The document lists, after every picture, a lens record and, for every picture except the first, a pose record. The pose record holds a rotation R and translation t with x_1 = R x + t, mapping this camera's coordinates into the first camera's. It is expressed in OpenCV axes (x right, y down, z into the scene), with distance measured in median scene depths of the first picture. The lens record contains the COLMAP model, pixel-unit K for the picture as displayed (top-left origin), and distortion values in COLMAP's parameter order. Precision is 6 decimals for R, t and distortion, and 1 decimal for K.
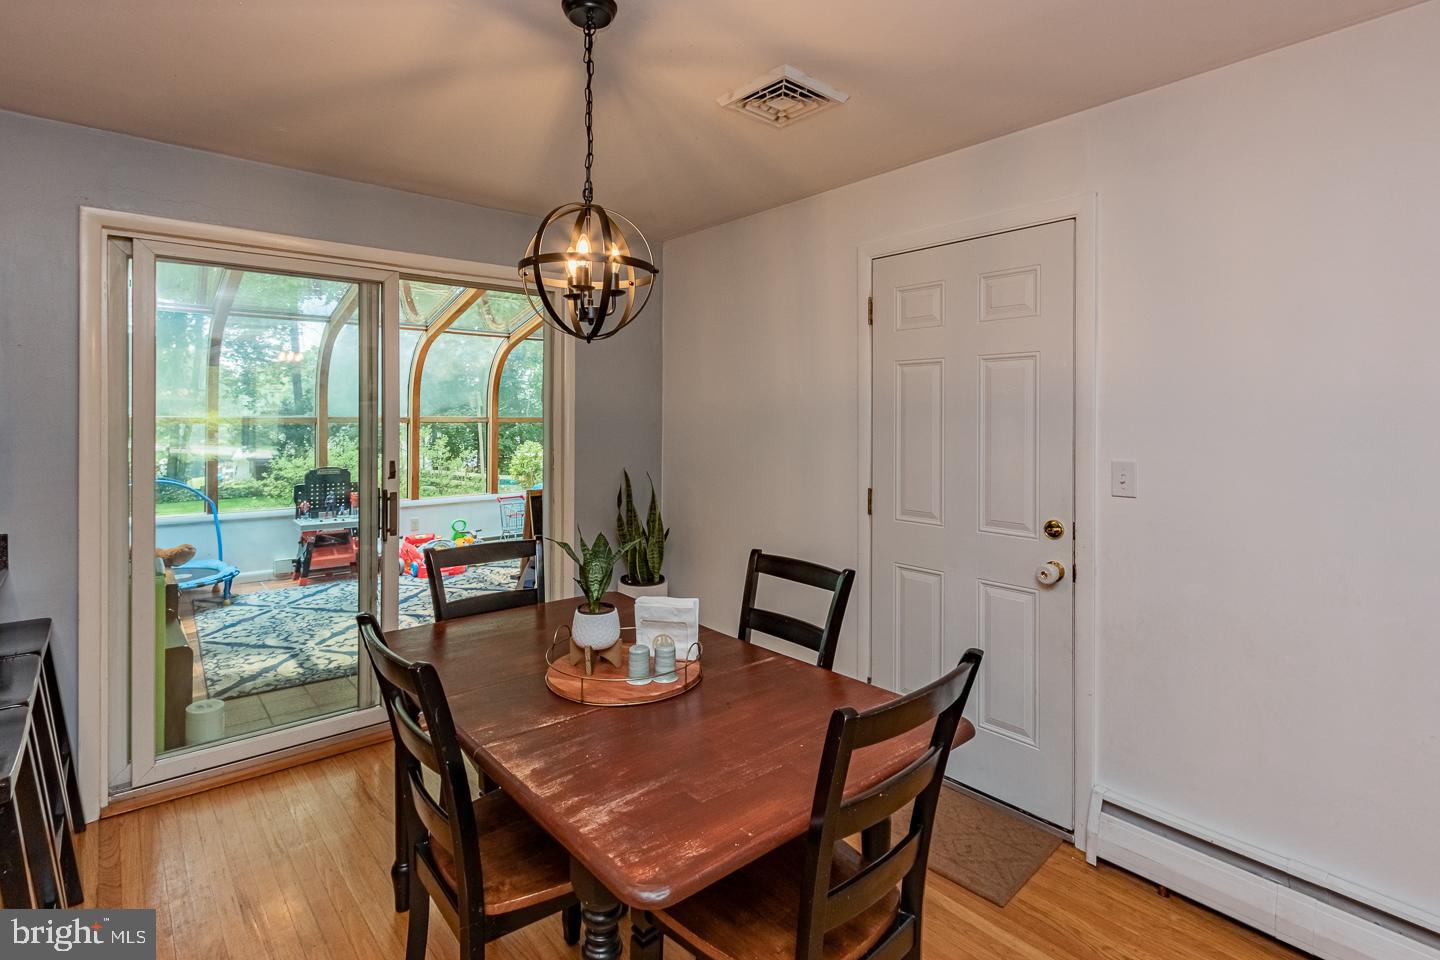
lens RADIAL K [[693.8, 0, 692.0], [0, 693.8, 413.8], [0, 0, 1]] dist [-0.000157, -0.000152]
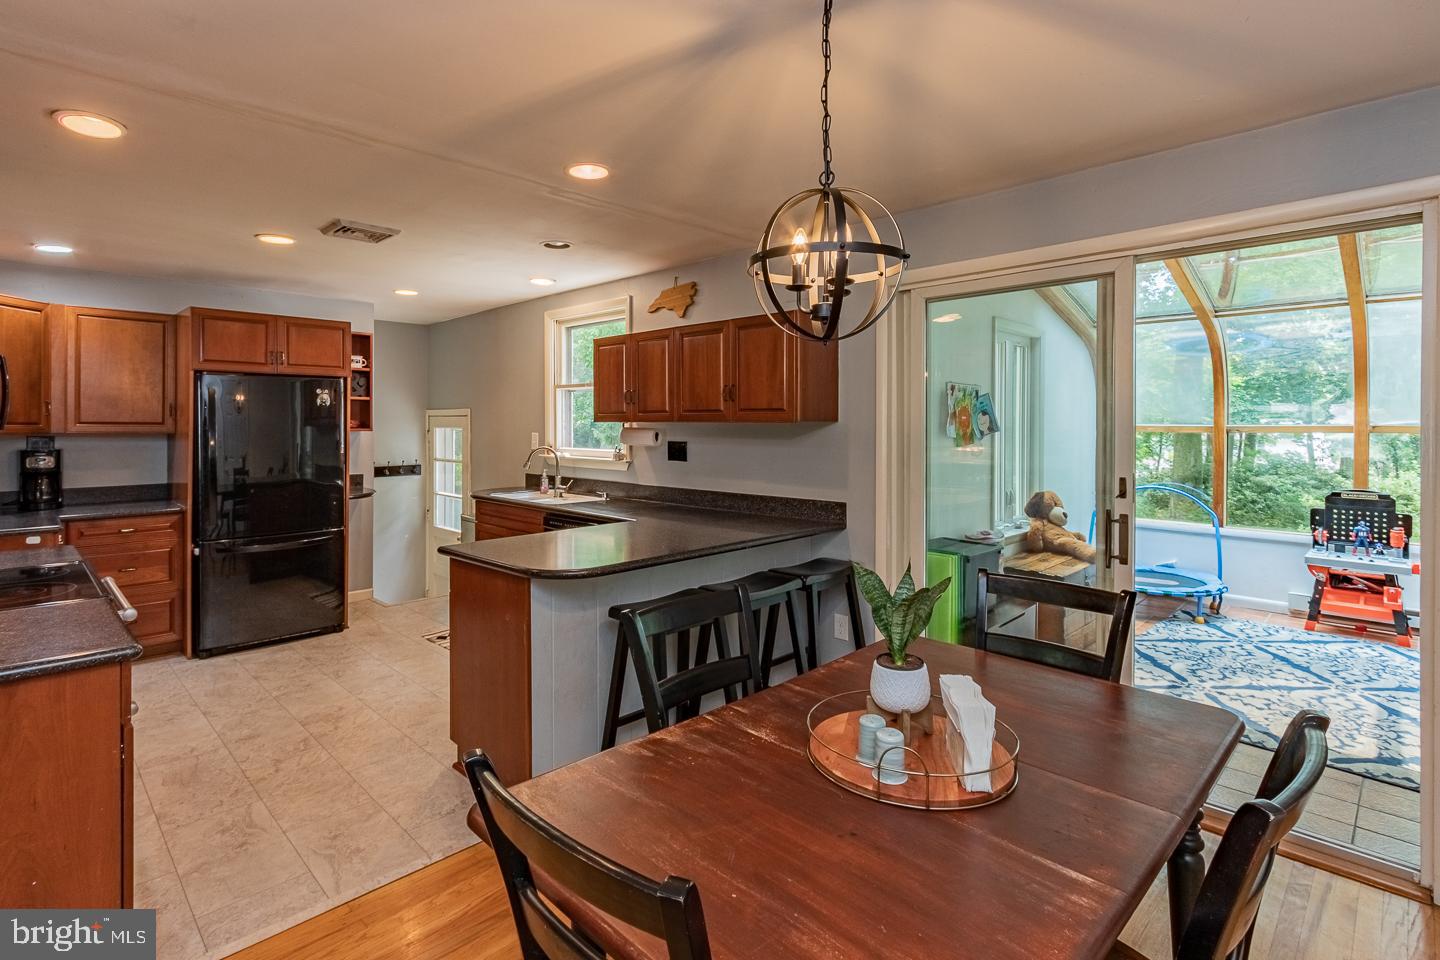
lens RADIAL K [[700.3, 0, 716.9], [0, 700.3, 426.9], [0, 0, 1]] dist [0.001514, 0.000154]
pose [[0.093615, 0.005949, -0.995591, 0.209301], [0.002028, 0.999979, 0.006166, -0.001007], [0.995606, -0.002597, 0.093601, 0.223445]]
